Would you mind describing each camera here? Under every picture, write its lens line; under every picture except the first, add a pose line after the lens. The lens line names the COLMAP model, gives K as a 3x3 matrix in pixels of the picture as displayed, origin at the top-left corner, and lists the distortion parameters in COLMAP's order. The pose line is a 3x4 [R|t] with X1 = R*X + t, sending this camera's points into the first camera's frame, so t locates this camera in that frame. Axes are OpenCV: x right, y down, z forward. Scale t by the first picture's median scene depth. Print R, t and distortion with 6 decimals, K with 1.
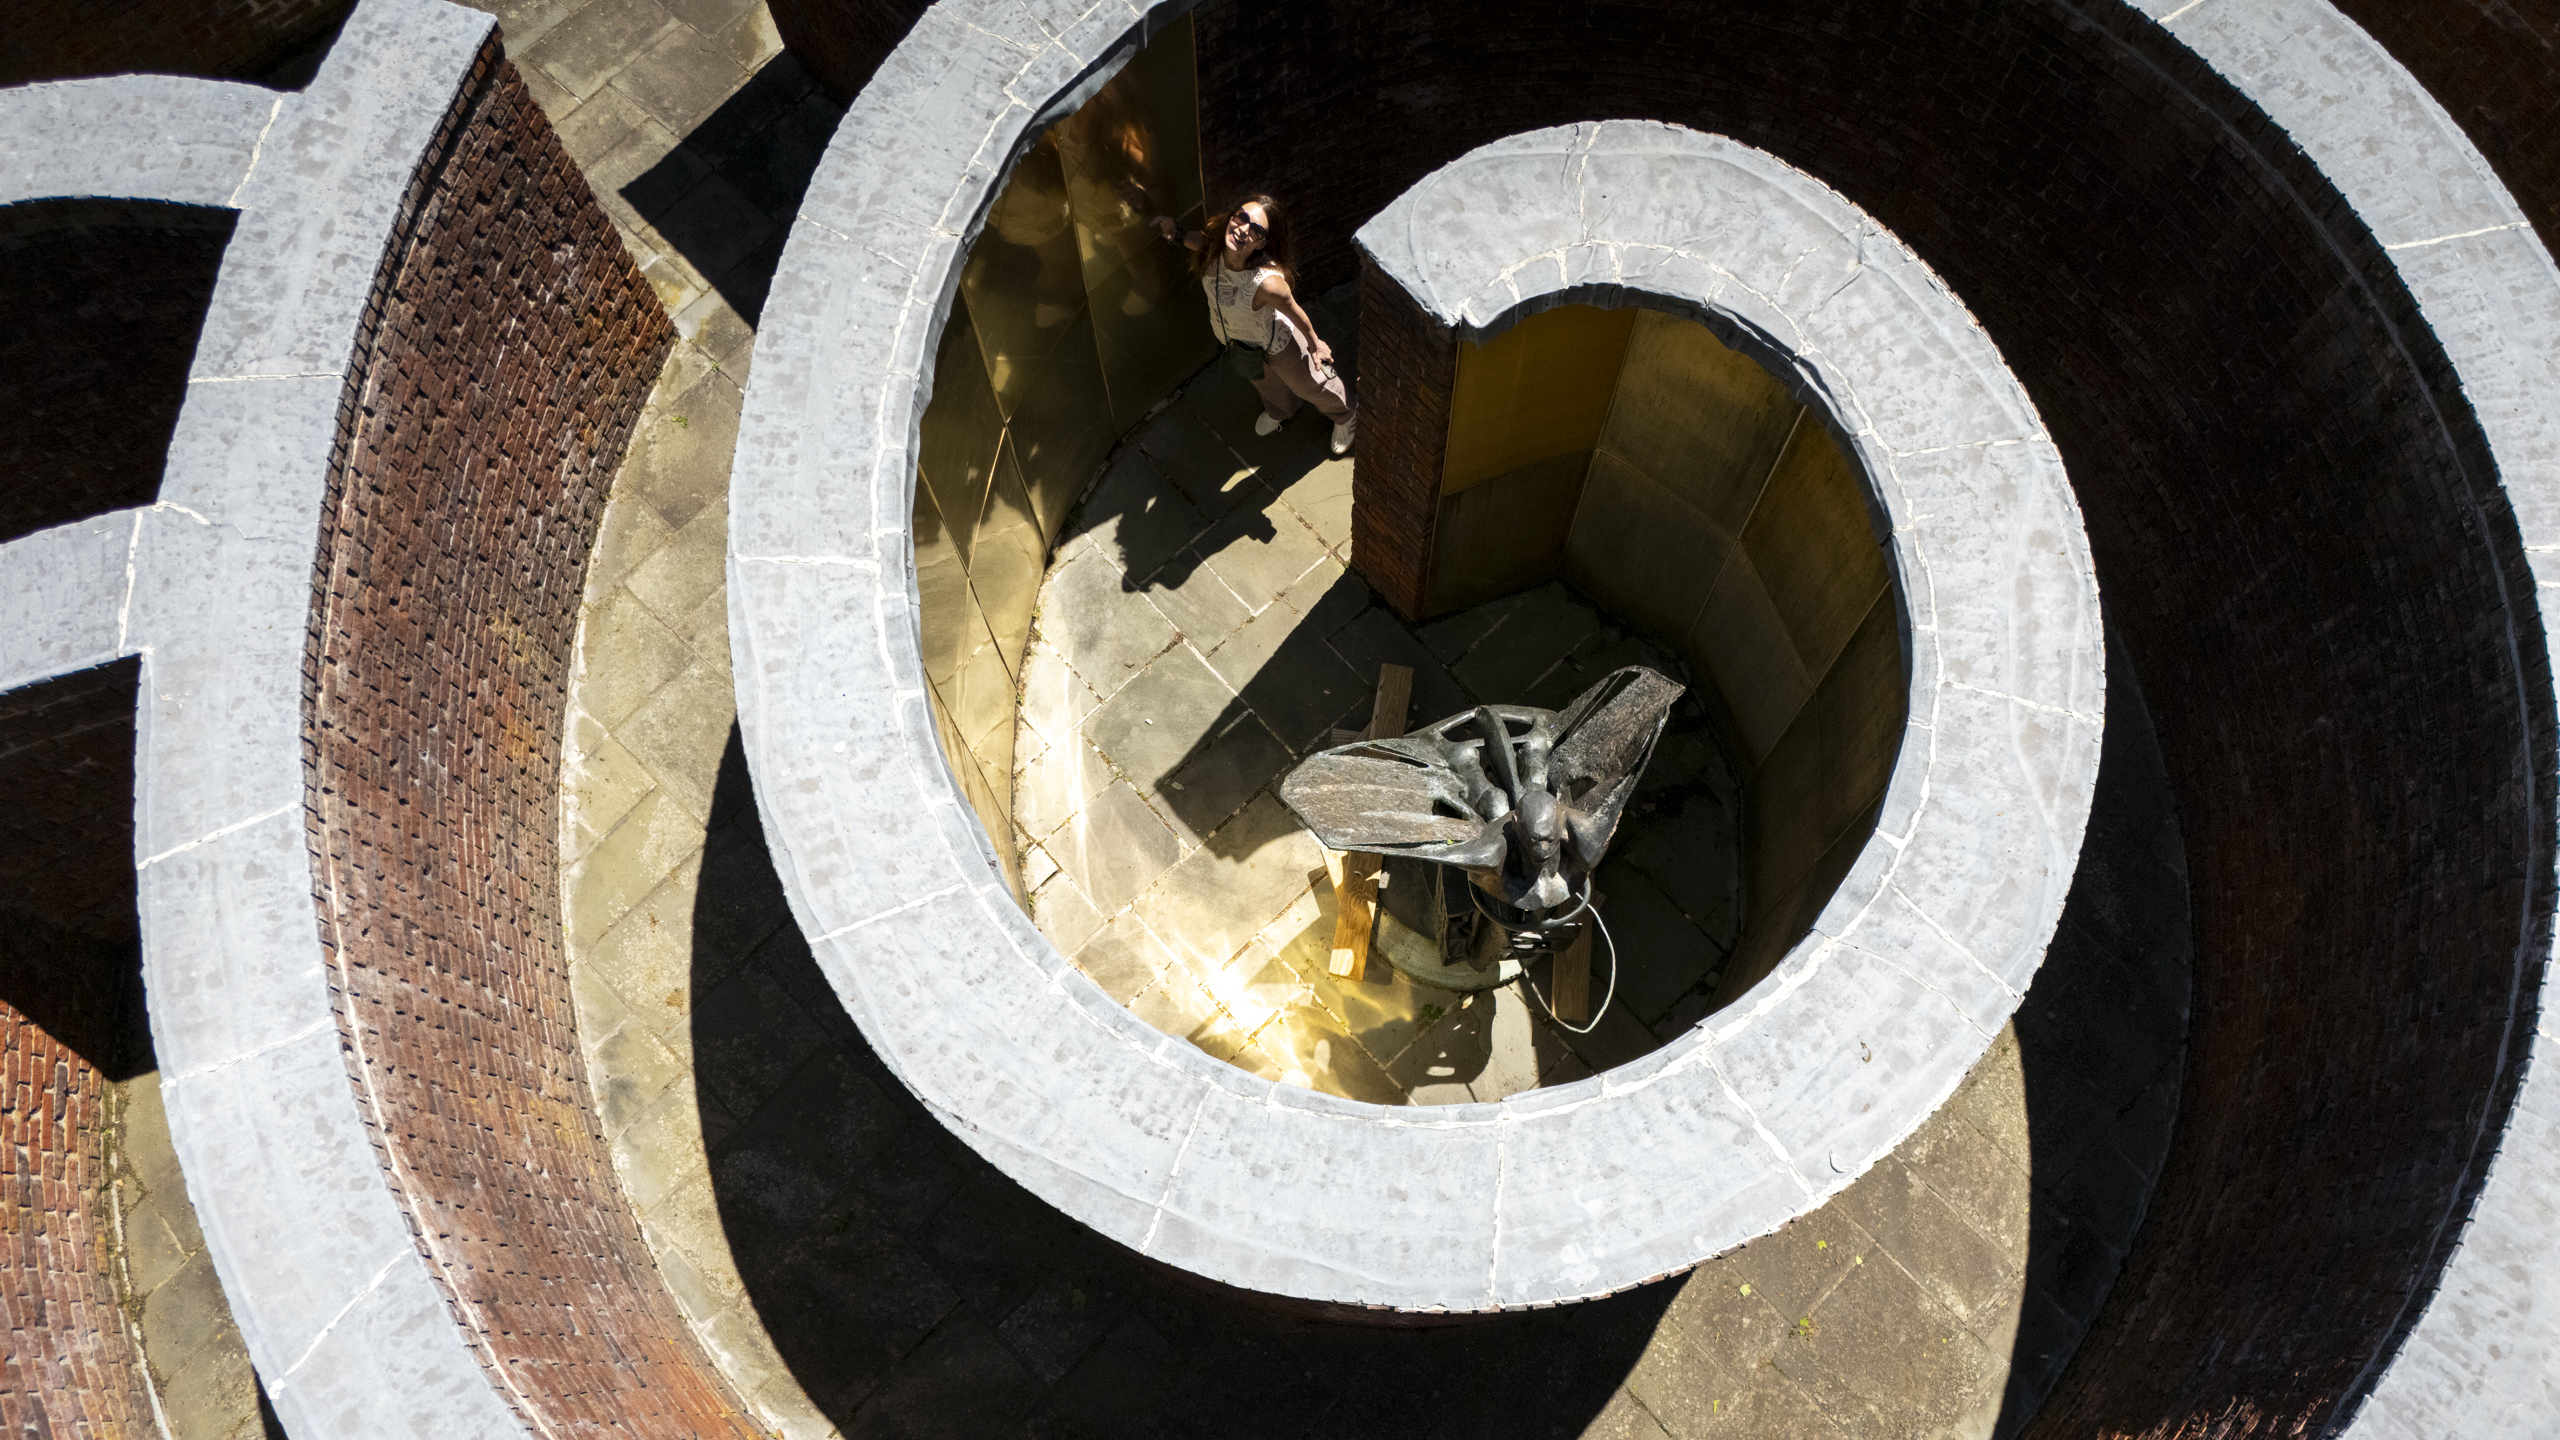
lens RADIAL K [[1810.7, 0, 1283.2], [0, 1810.7, 720.1], [0, 0, 1]] dist [0.010450, -0.000164]
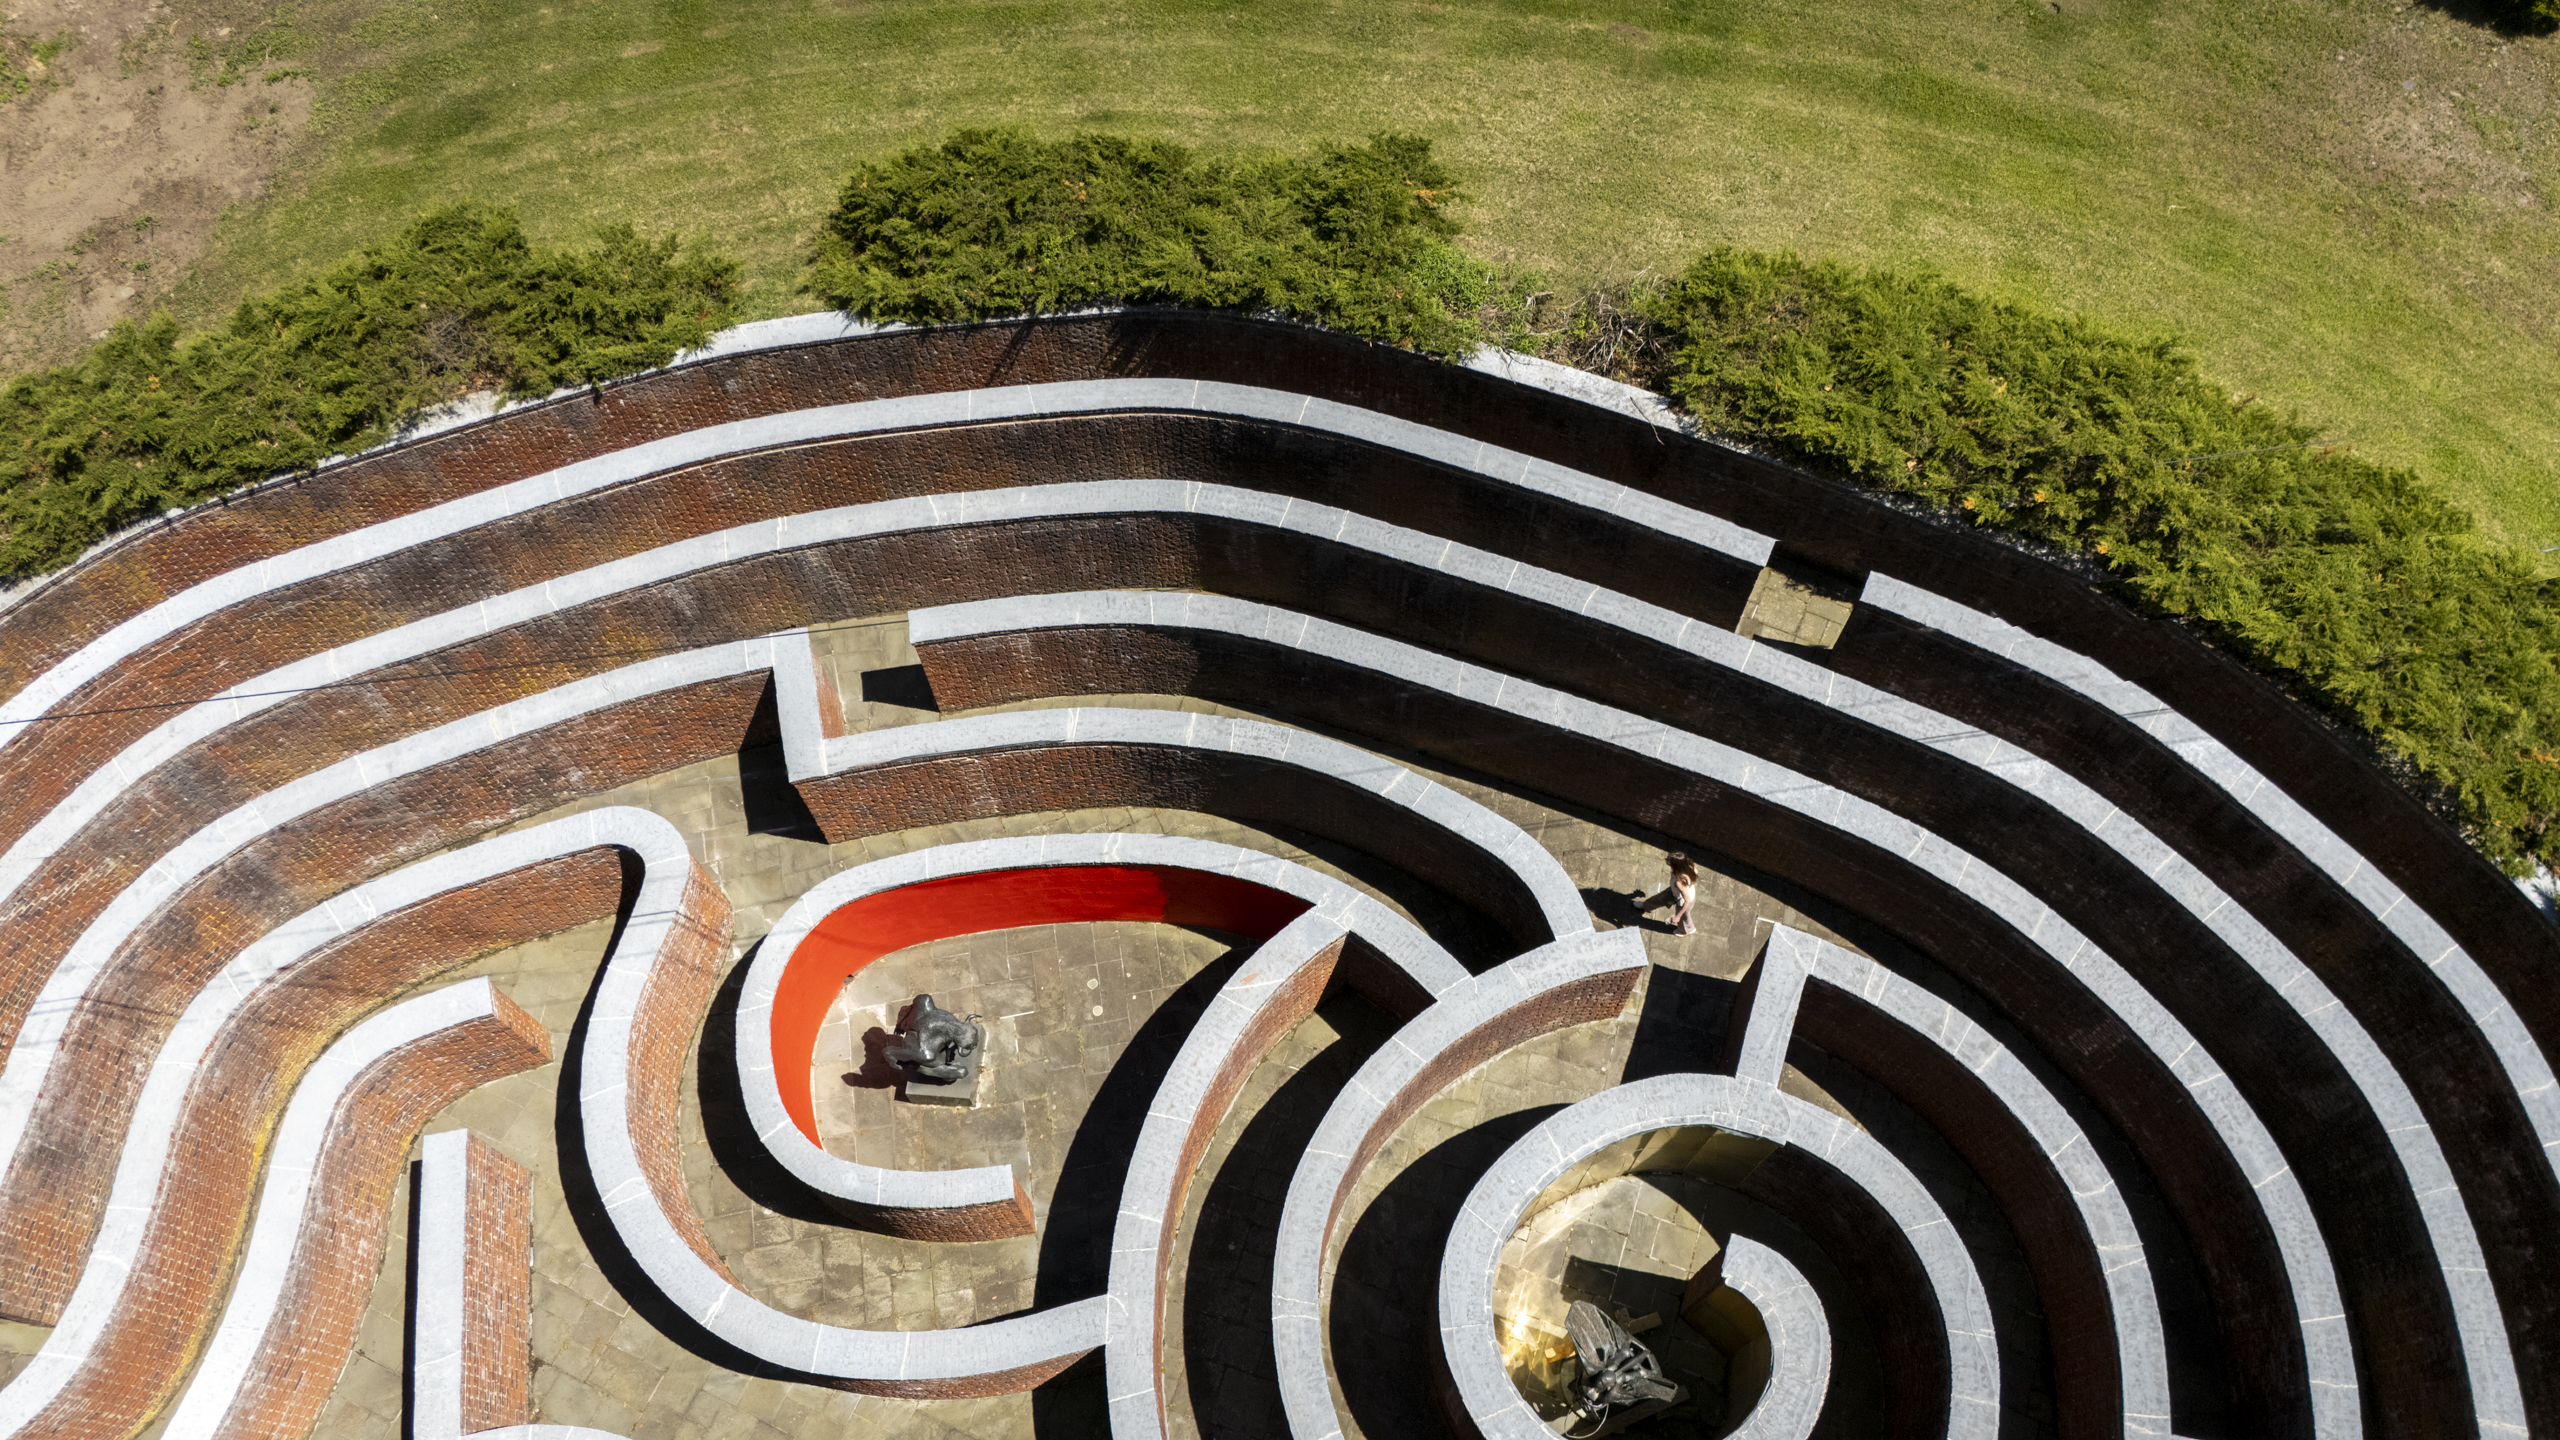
lens RADIAL K [[1810.7, 0, 1279.5], [0, 1810.7, 714.7], [0, 0, 1]] dist [0.010450, -0.000164]
pose [[0.465414, 0.790138, -0.398839, 0.187836], [-0.831030, 0.545181, 0.110308, -0.385736], [0.304598, 0.280108, 0.910362, -2.058080]]
